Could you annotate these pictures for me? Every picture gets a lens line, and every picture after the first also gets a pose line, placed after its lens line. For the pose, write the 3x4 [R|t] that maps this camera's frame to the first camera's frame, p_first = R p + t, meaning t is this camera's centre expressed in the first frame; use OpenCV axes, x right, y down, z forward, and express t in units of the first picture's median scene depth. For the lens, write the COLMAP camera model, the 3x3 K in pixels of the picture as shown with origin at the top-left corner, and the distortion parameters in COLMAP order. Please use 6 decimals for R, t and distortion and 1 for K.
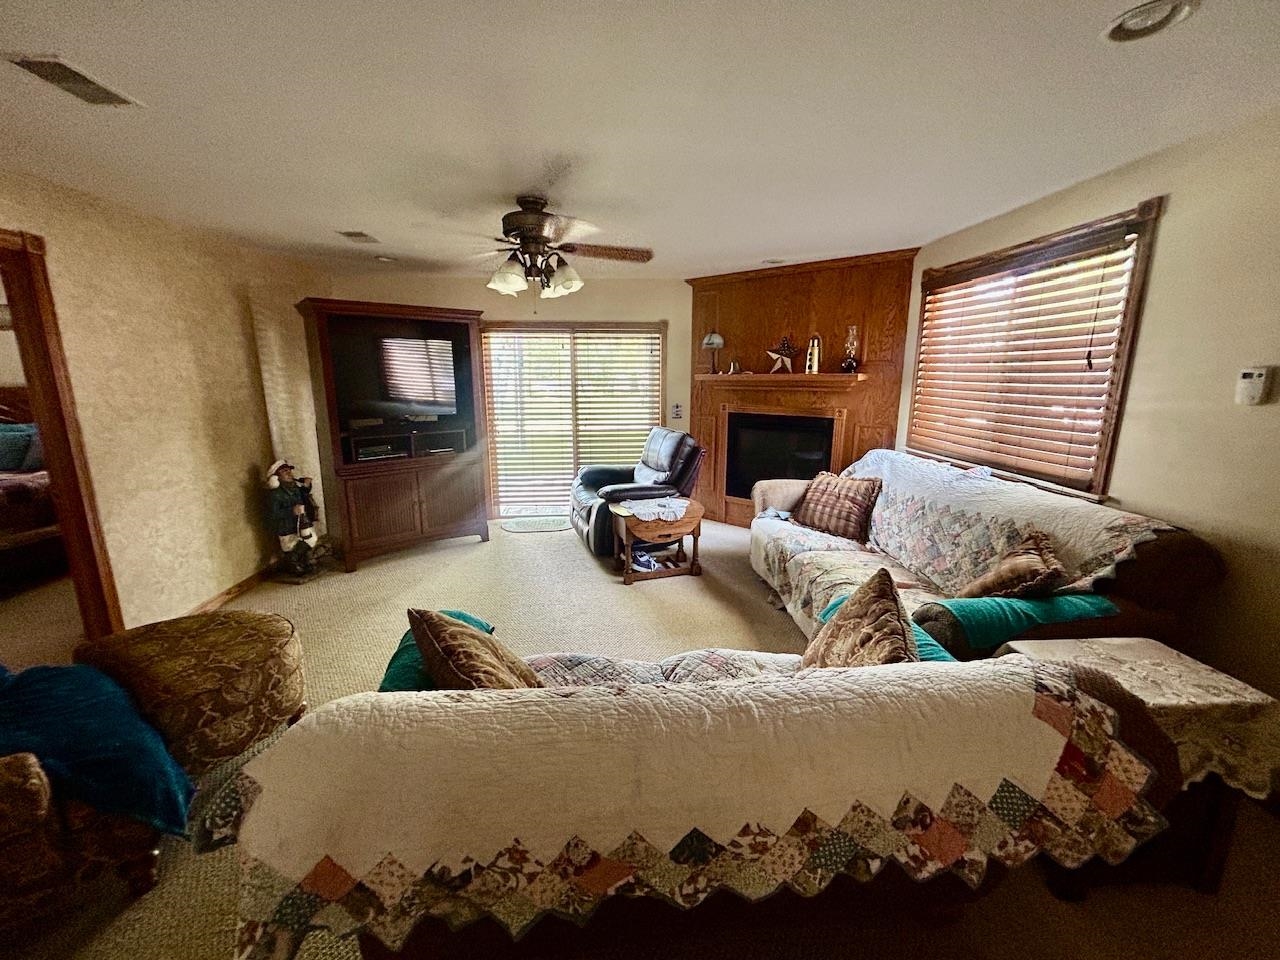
lens RADIAL K [[511.8, 0, 641.4], [0, 511.8, 480.9], [0, 0, 1]] dist [0.001199, -0.001131]
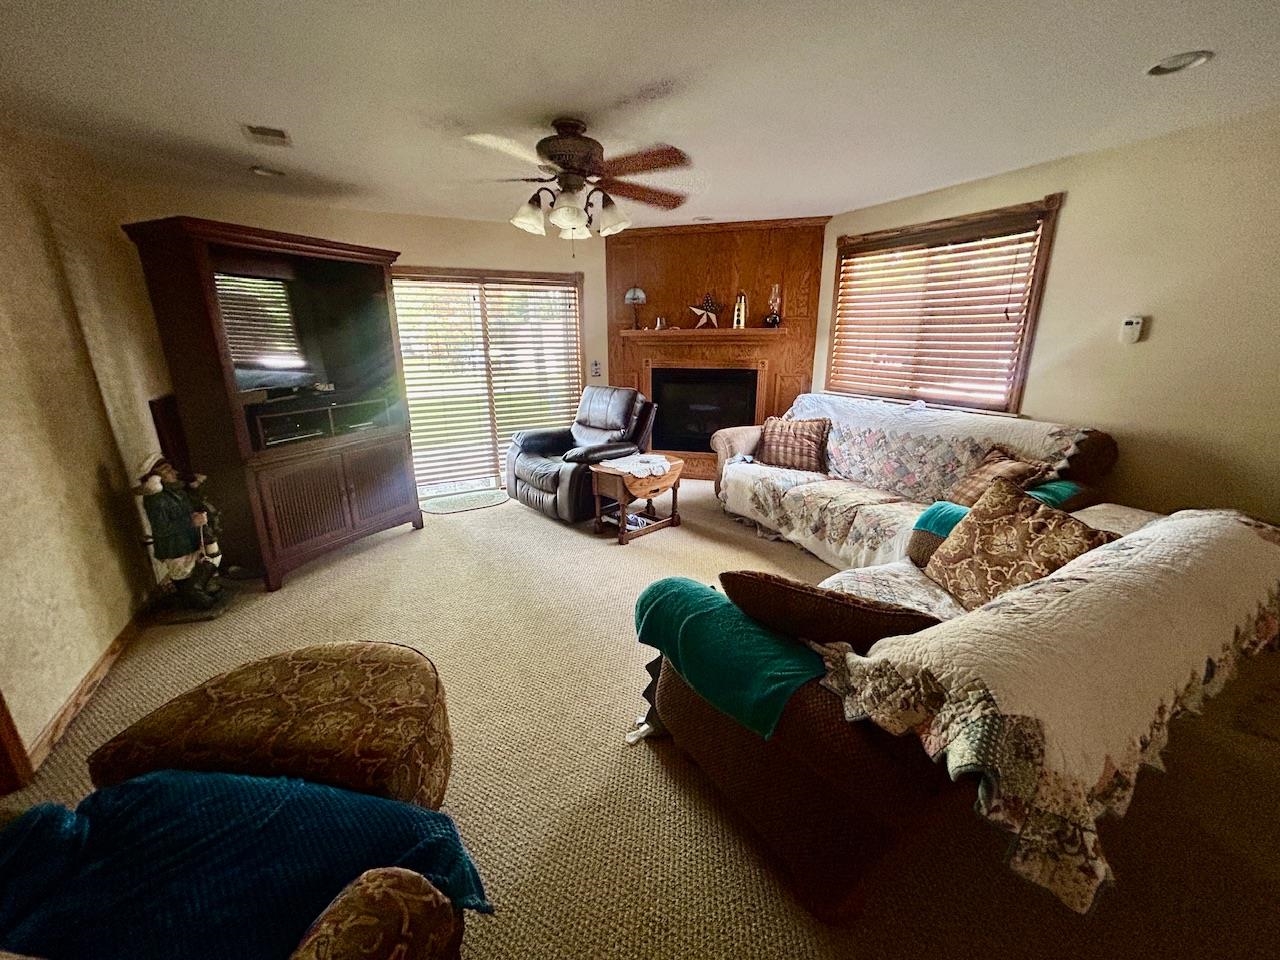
lens RADIAL K [[511.8, 0, 640.3], [0, 511.8, 480.0], [0, 0, 1]] dist [0.001199, -0.001131]
pose [[0.911444, -0.118335, 0.394039, -0.373853], [0.090737, 0.991977, 0.088023, -0.005407], [-0.401294, -0.044474, 0.914869, 0.087085]]
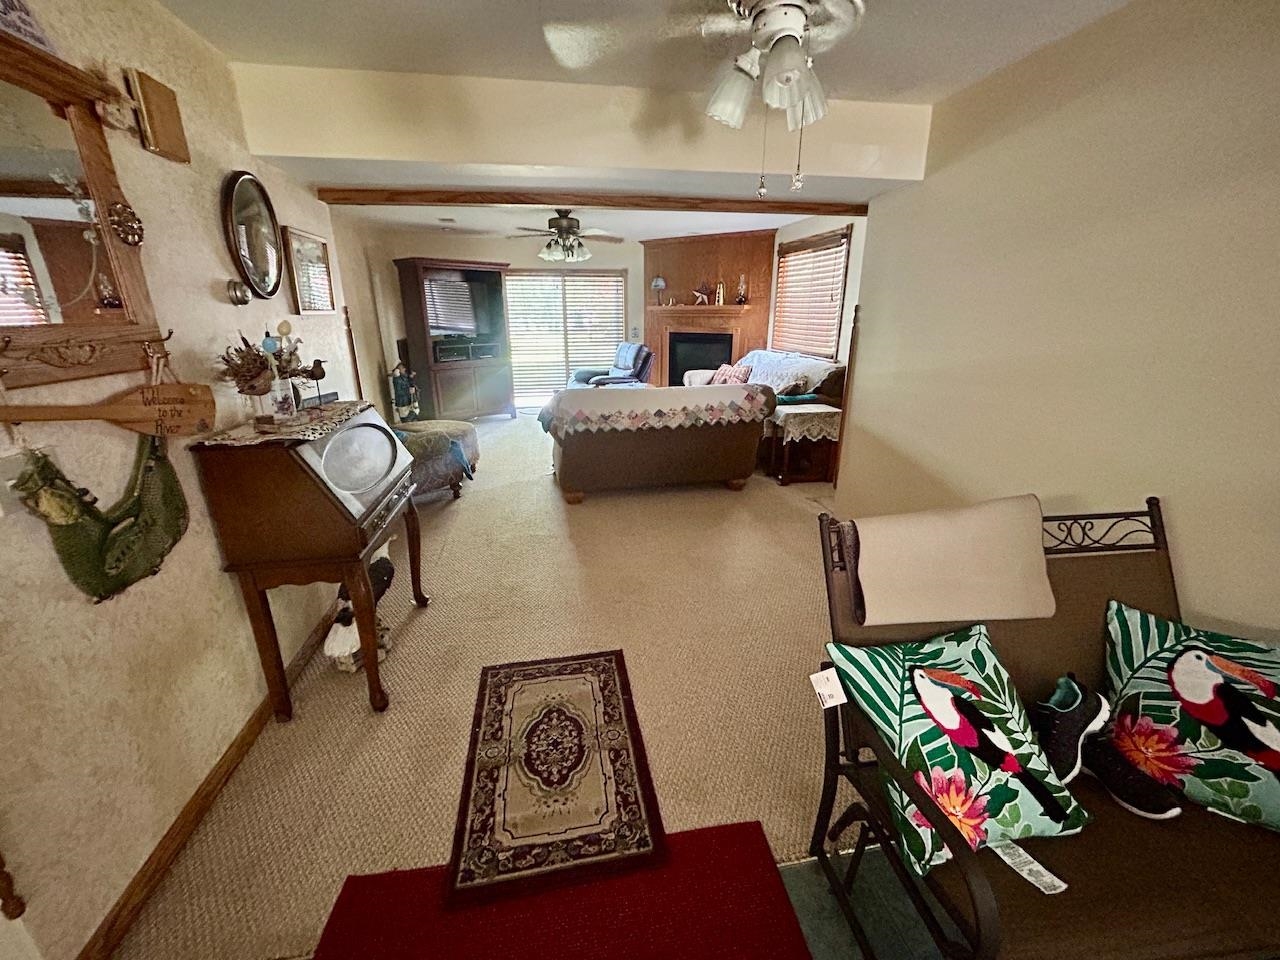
lens RADIAL K [[511.8, 0, 640.4], [0, 511.8, 477.7], [0, 0, 1]] dist [0.001199, -0.001131]
pose [[0.994322, -0.034833, 0.100554, -0.111220], [0.023606, 0.993567, 0.110758, 0.168966], [-0.103766, -0.107755, 0.988747, -0.727704]]
